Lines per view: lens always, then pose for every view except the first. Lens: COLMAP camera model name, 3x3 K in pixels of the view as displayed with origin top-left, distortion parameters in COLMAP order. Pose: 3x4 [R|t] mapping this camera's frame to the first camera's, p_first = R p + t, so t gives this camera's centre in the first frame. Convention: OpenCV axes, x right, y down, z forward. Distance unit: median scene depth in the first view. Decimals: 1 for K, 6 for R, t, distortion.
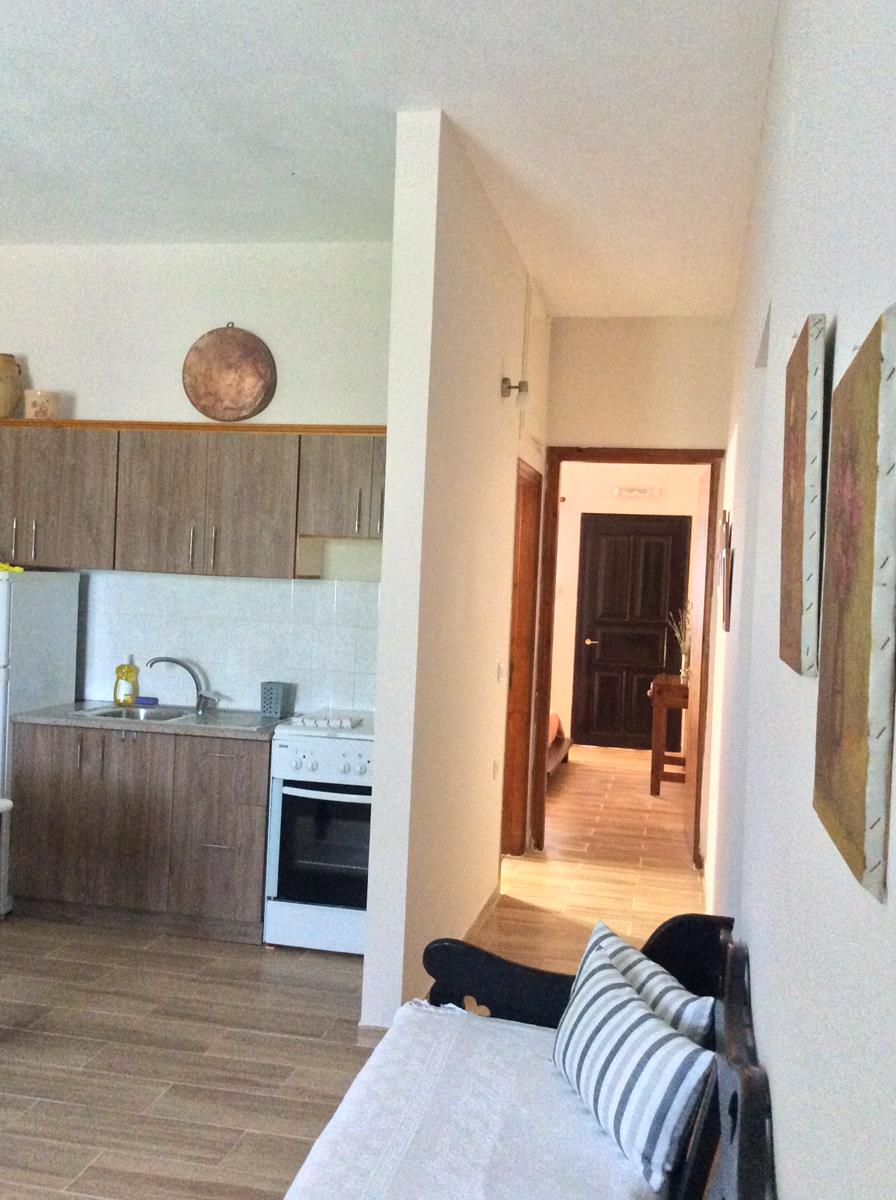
lens RADIAL K [[1088.7, 0, 448.0], [0, 1088.7, 600.0], [0, 0, 1]] dist [0.113988, -0.289339]
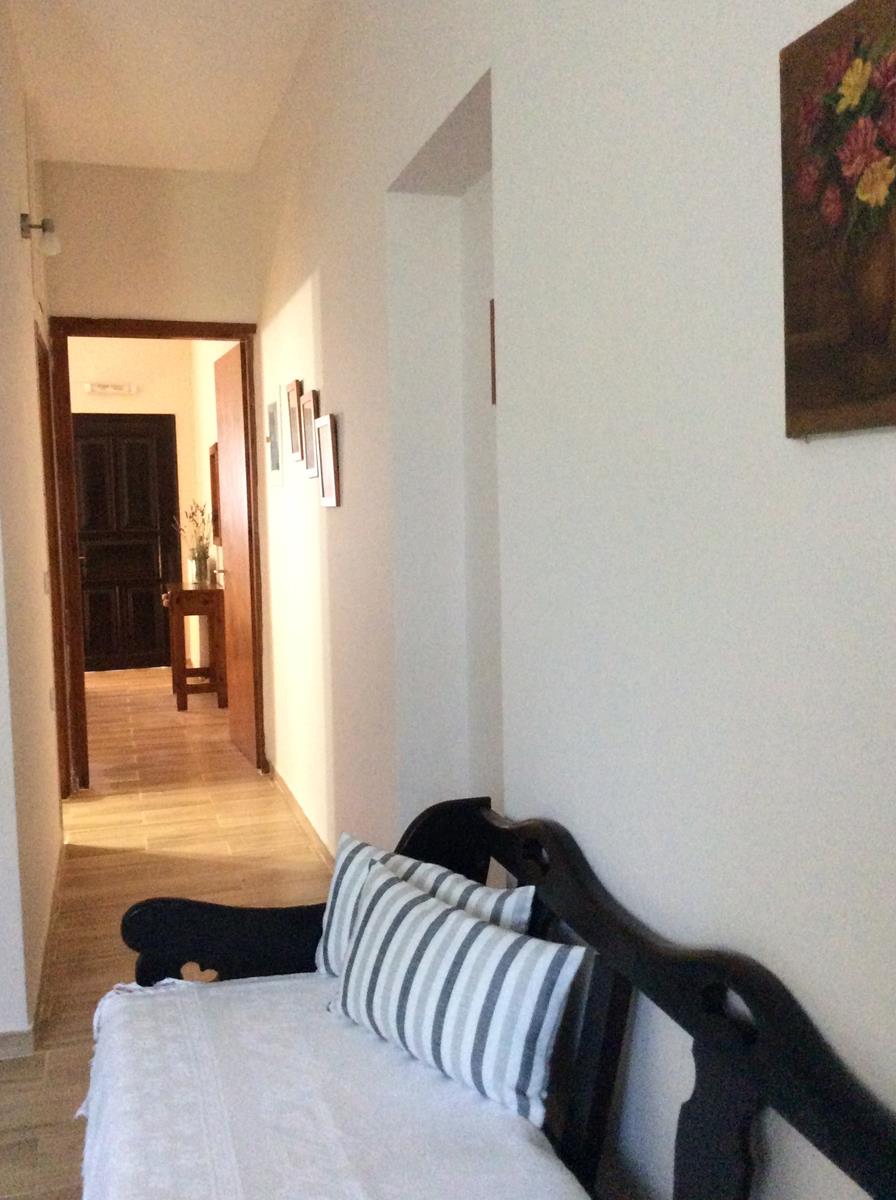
lens RADIAL K [[1088.7, 0, 448.0], [0, 1088.7, 600.0], [0, 0, 1]] dist [0.113988, -0.289339]
pose [[0.869544, -0.102432, 0.483115, -0.172342], [0.066820, 0.993660, 0.090413, 0.046740], [-0.489313, -0.046337, 0.870876, 0.243485]]
